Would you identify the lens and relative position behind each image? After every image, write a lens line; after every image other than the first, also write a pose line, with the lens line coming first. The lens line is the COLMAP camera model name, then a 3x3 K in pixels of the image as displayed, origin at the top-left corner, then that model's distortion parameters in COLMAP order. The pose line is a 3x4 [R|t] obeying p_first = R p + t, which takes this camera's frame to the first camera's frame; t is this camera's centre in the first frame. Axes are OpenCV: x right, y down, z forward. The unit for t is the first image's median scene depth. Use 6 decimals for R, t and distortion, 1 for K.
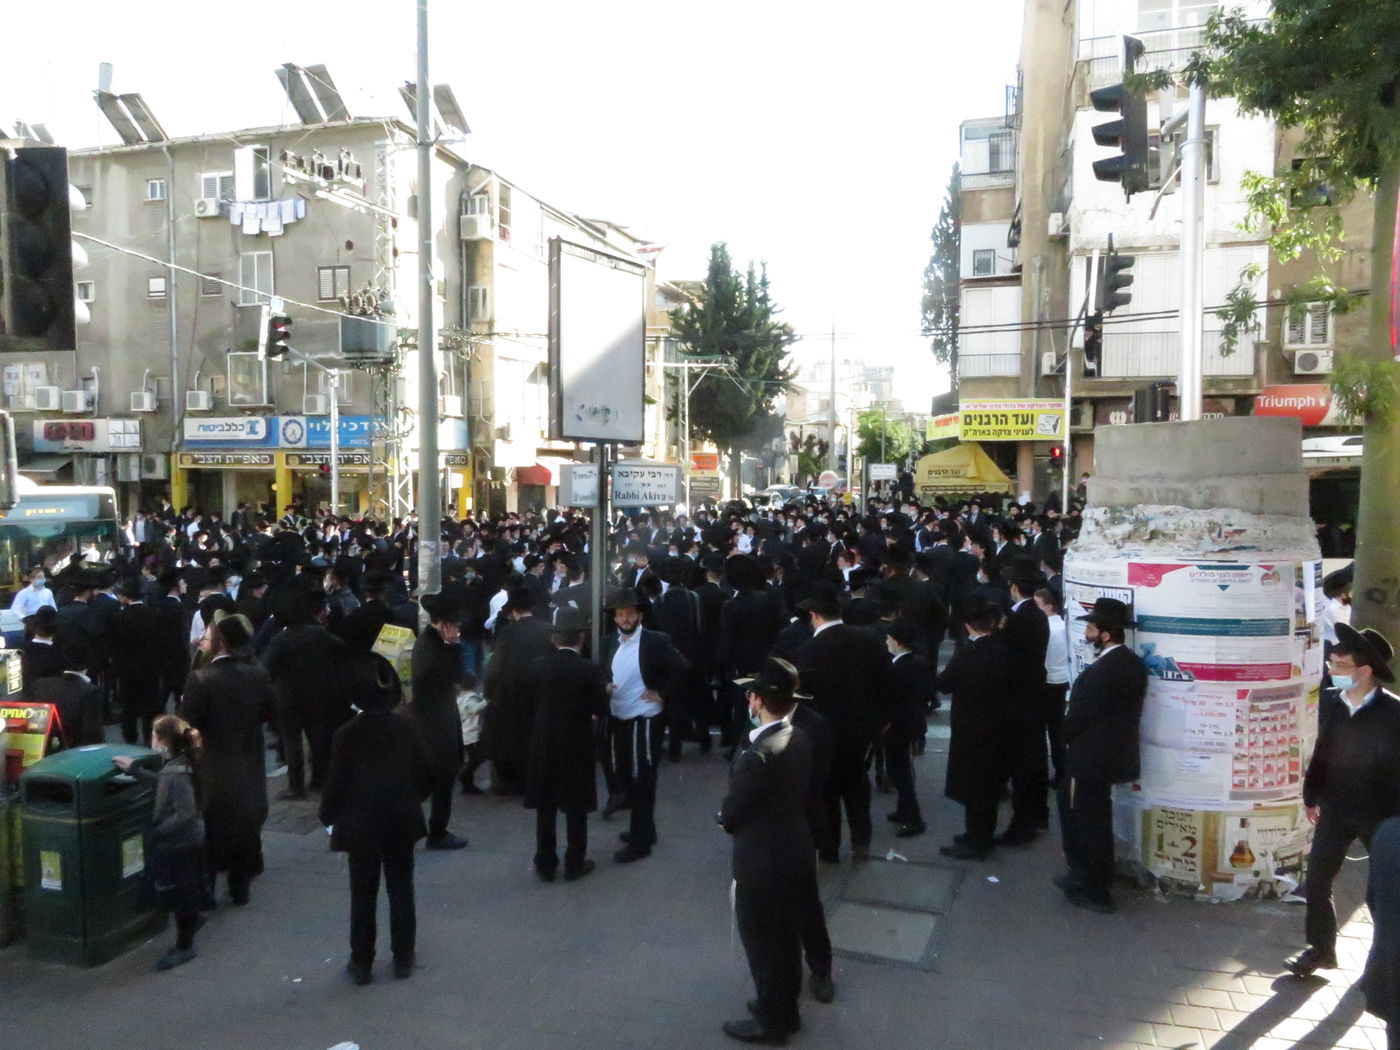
lens RADIAL K [[1055.0, 0, 705.1], [0, 1055.0, 518.6], [0, 0, 1]] dist [0.003541, -0.005685]
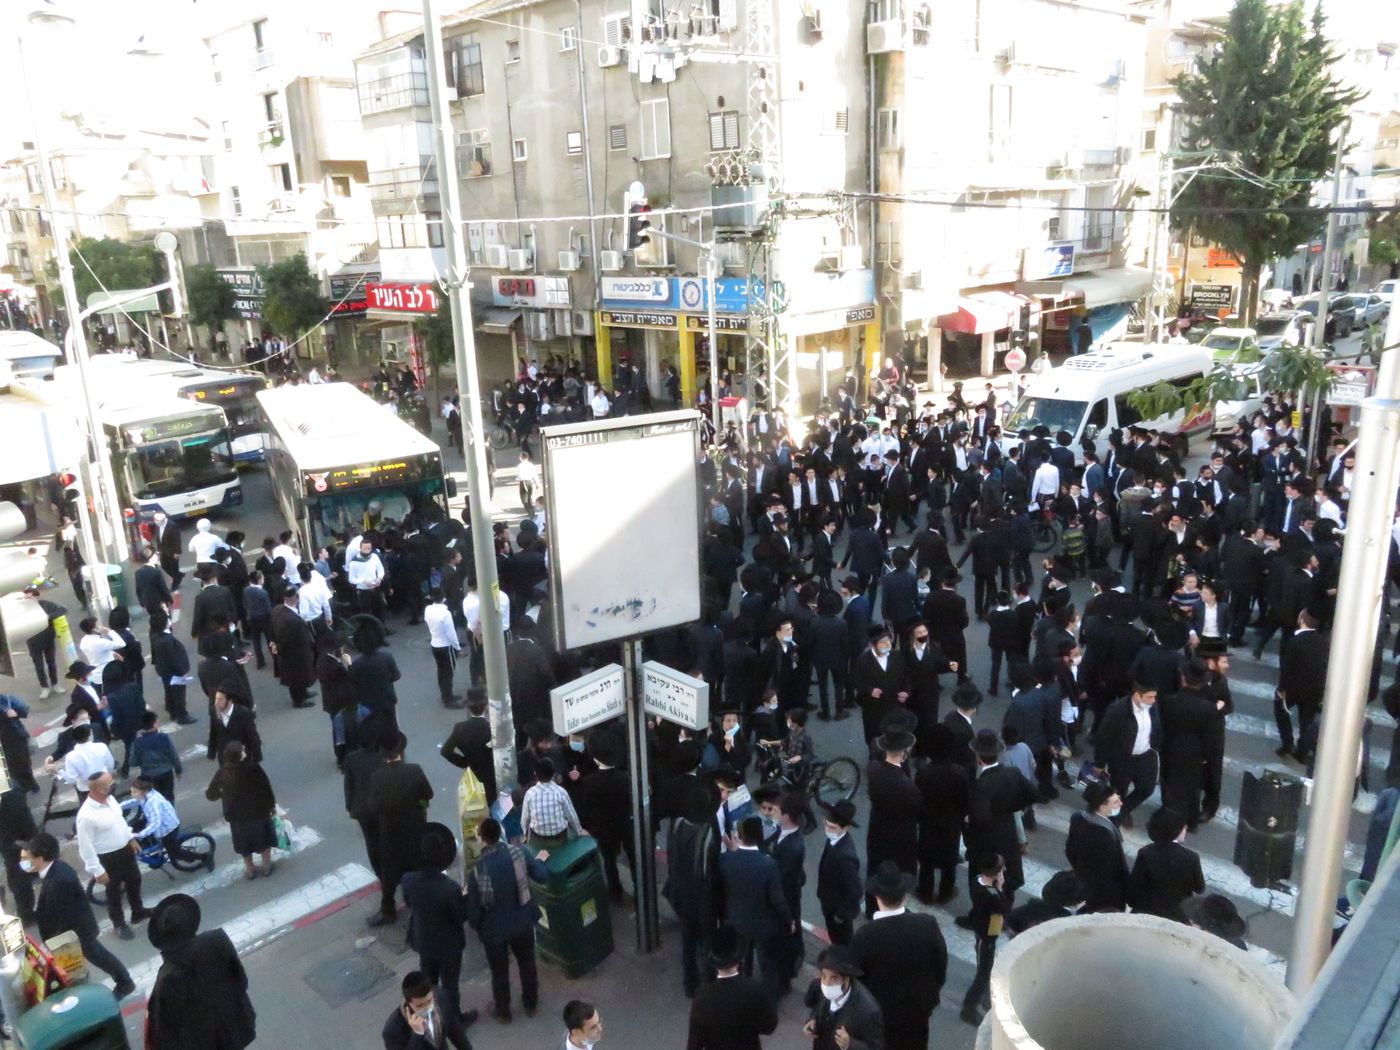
lens RADIAL K [[1116.0, 0, 690.3], [0, 1116.0, 526.1], [0, 0, 1]] dist [-0.022658, -0.003343]
pose [[0.867268, 0.100700, -0.487552, 0.127041], [0.029145, 0.967380, 0.251648, -0.129276], [0.496988, -0.232456, 0.836042, 0.087477]]
